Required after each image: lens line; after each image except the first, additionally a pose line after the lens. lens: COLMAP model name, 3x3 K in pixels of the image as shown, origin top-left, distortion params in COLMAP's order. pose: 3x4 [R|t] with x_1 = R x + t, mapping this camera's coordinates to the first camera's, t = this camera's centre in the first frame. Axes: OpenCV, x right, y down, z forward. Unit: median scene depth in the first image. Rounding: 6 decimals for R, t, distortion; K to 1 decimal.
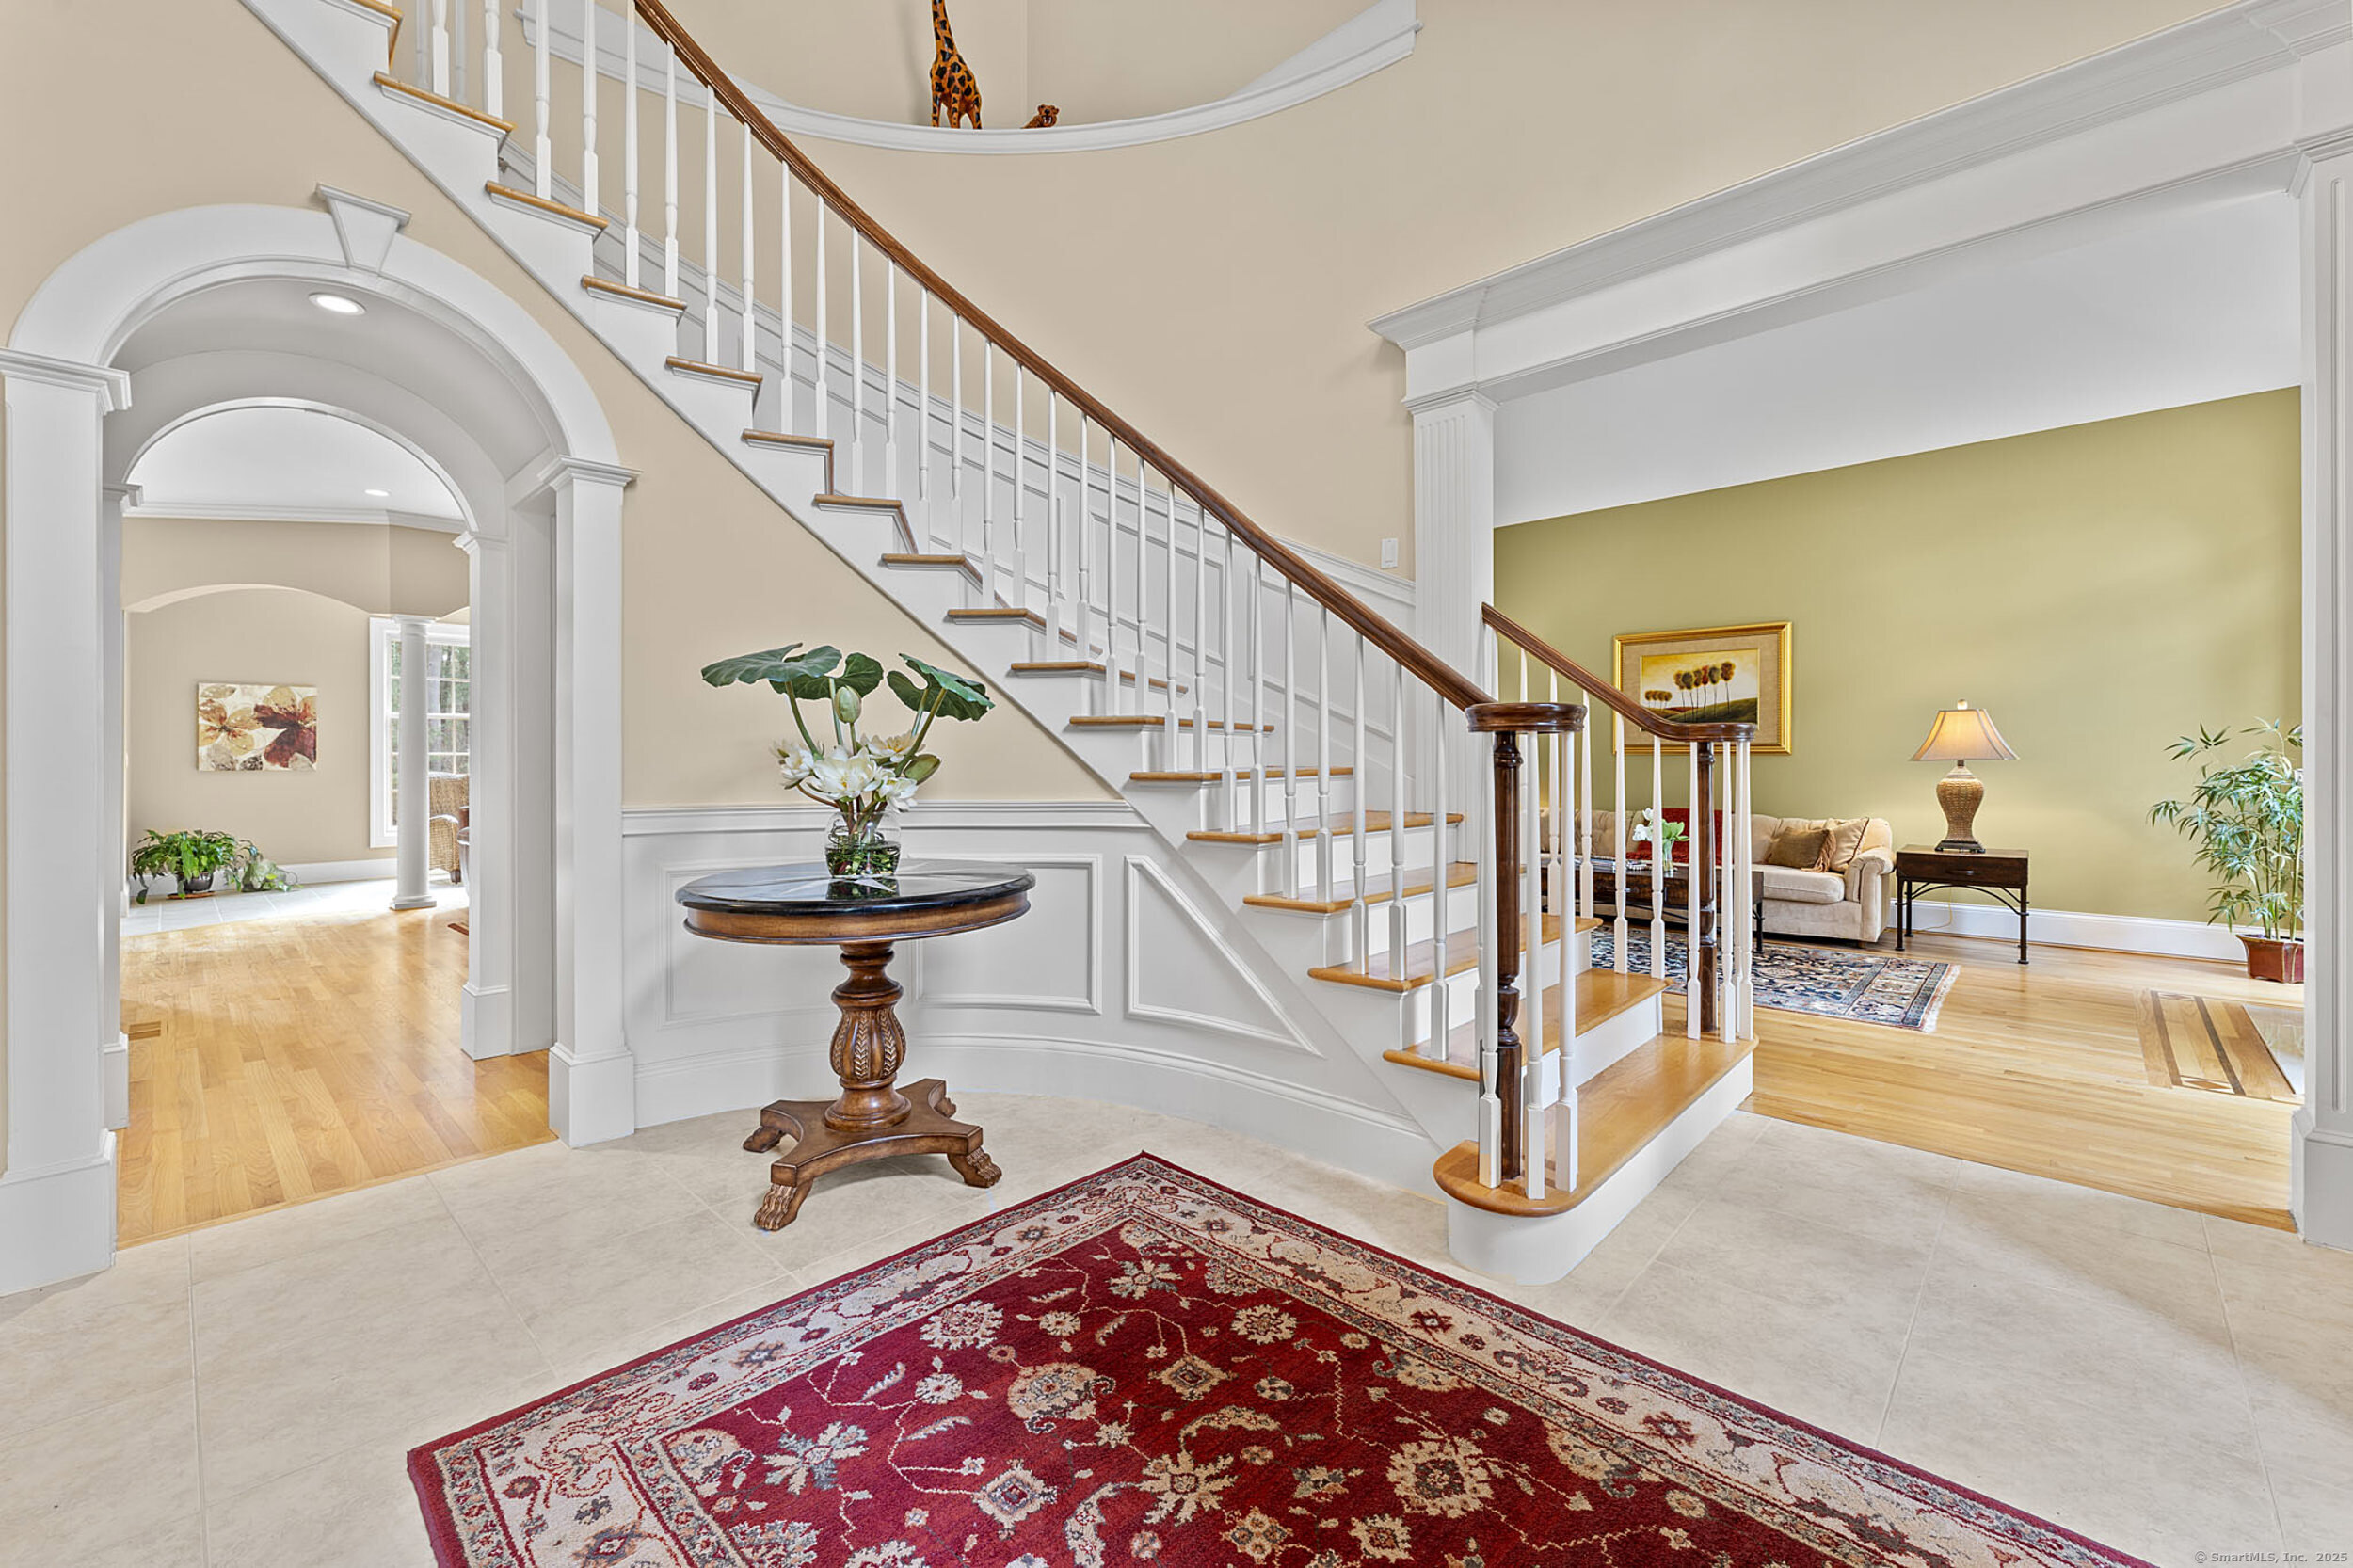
lens RADIAL K [[959.4, 0, 1177.8], [0, 959.4, 769.3], [0, 0, 1]] dist [0.000332, -0.000403]
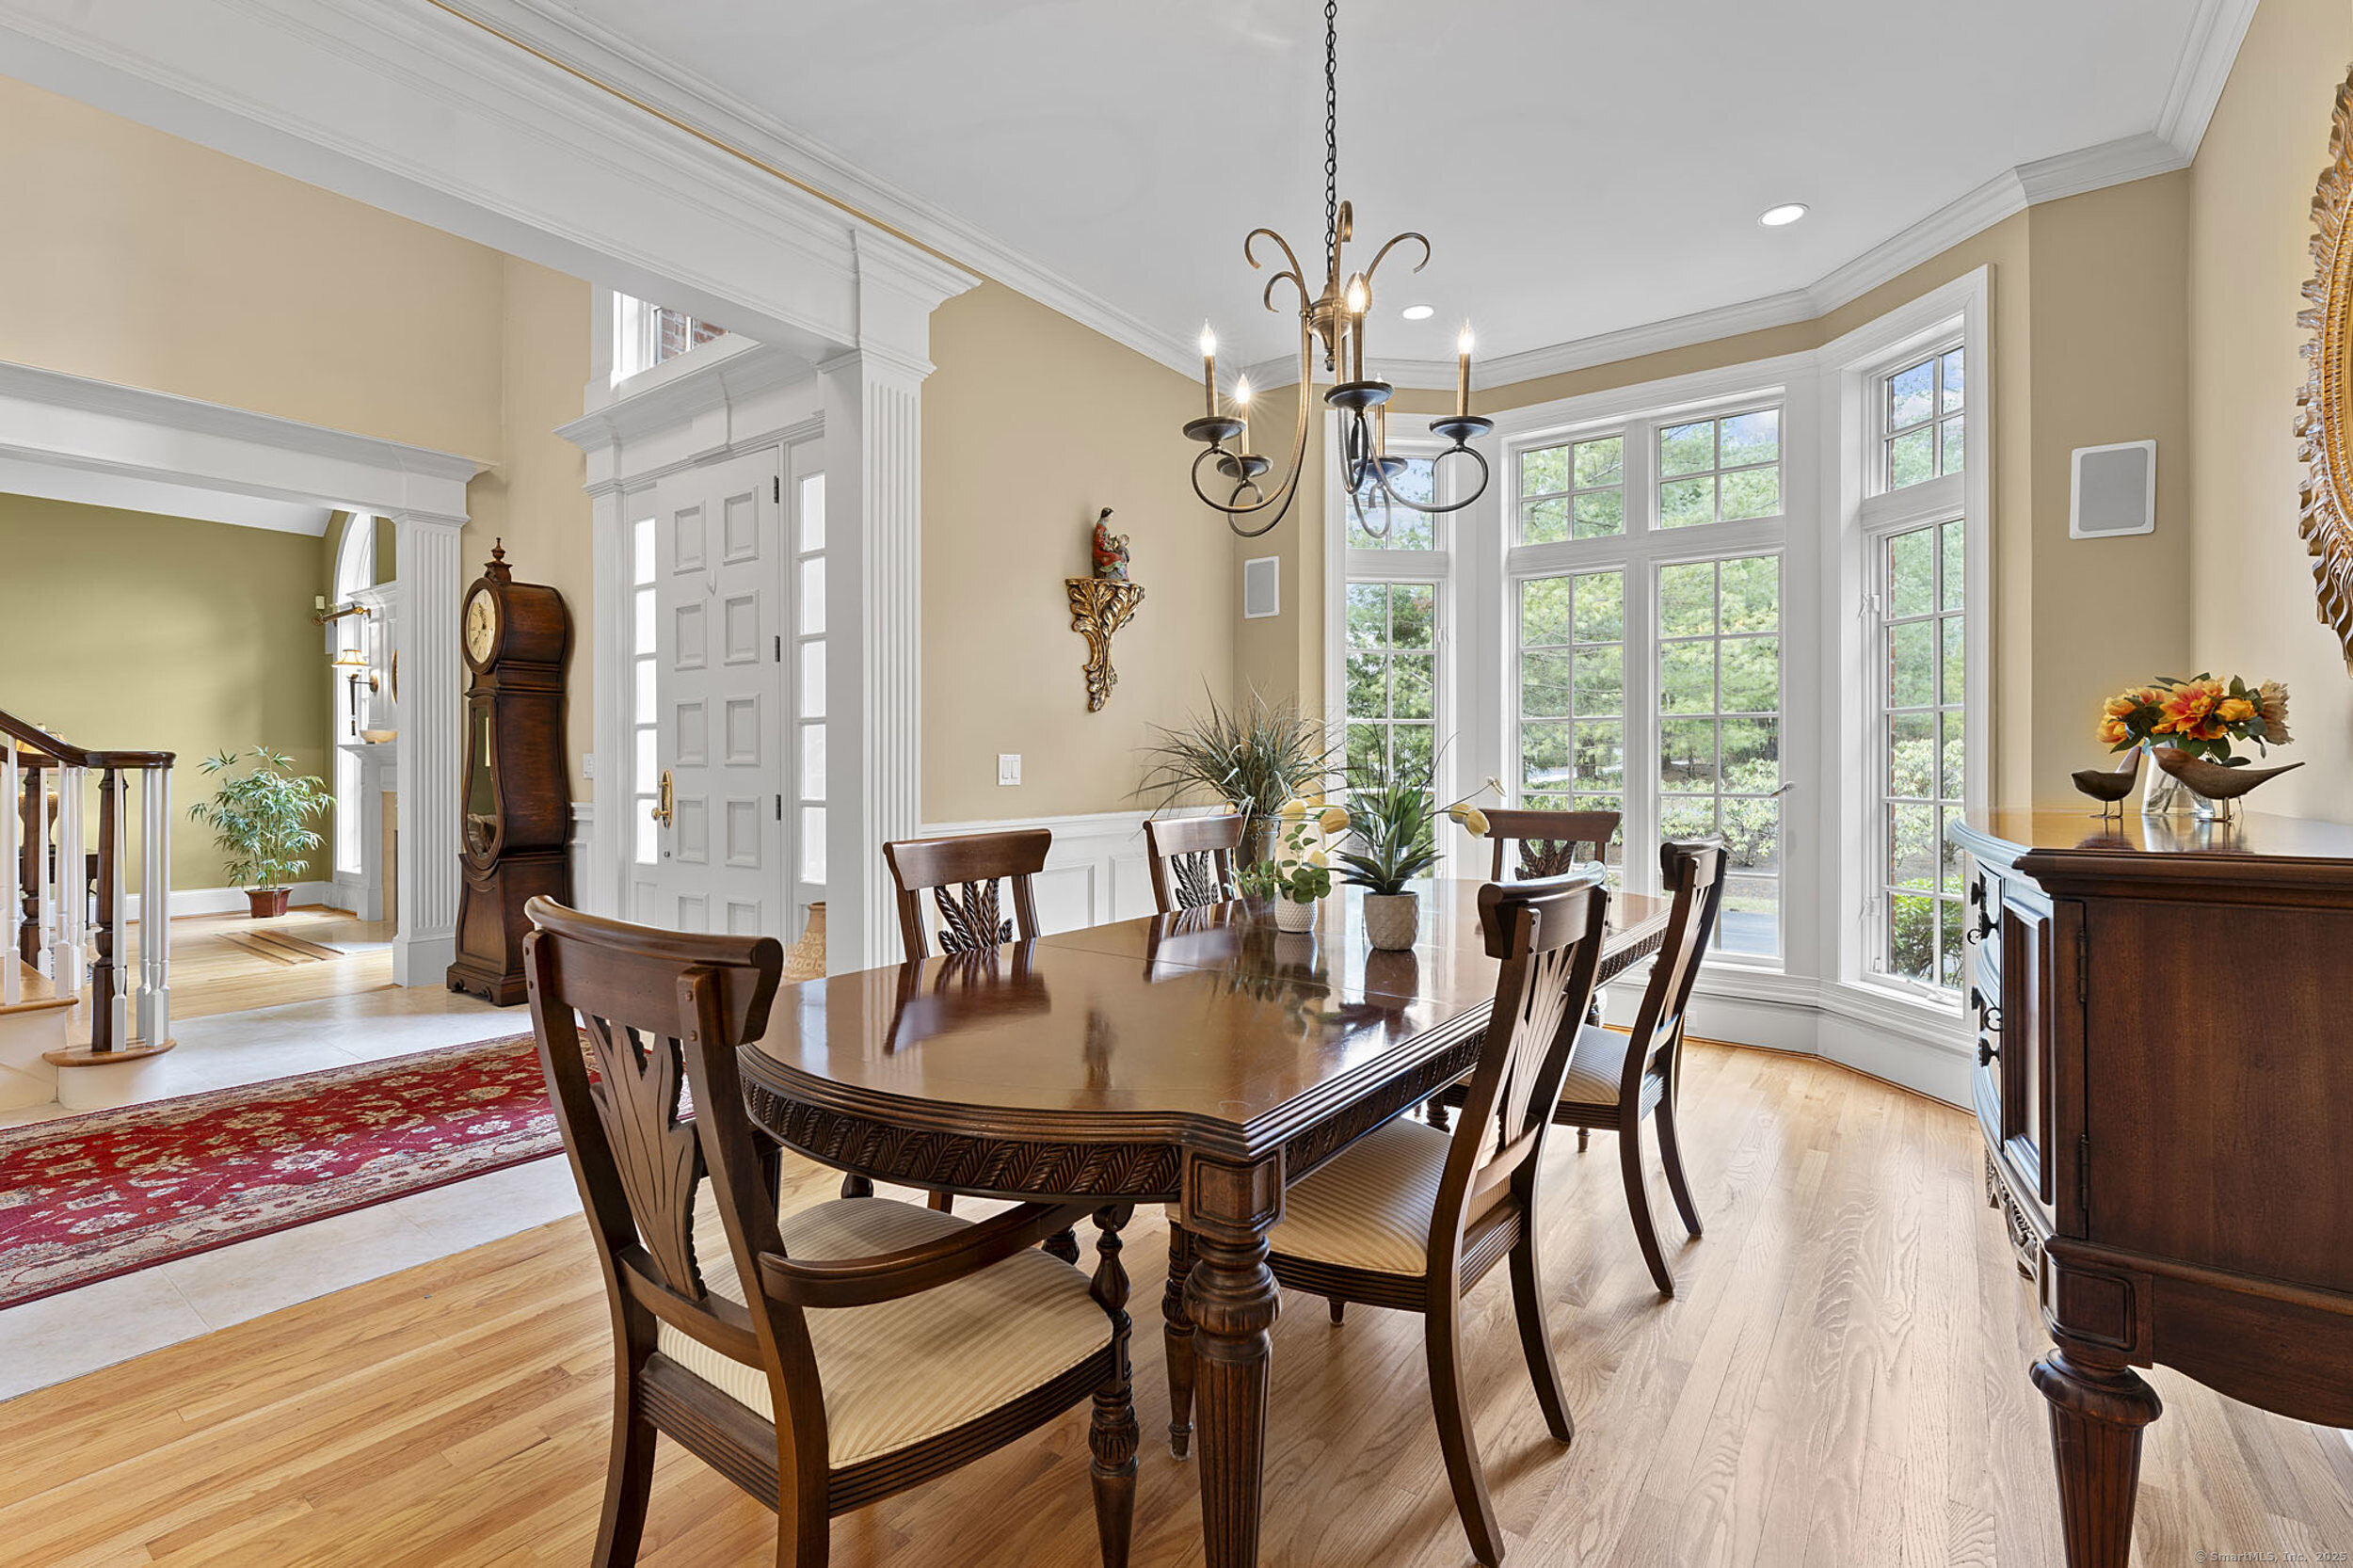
lens RADIAL K [[1054.2, 0, 1174.6], [0, 1054.2, 768.7], [0, 0, 1]] dist [0.000091, 0.000245]
pose [[-0.126812, -0.004591, 0.991916, -2.205910], [0.009870, 0.999934, 0.005890, -0.043266], [-0.991878, 0.010537, -0.126758, -0.713971]]
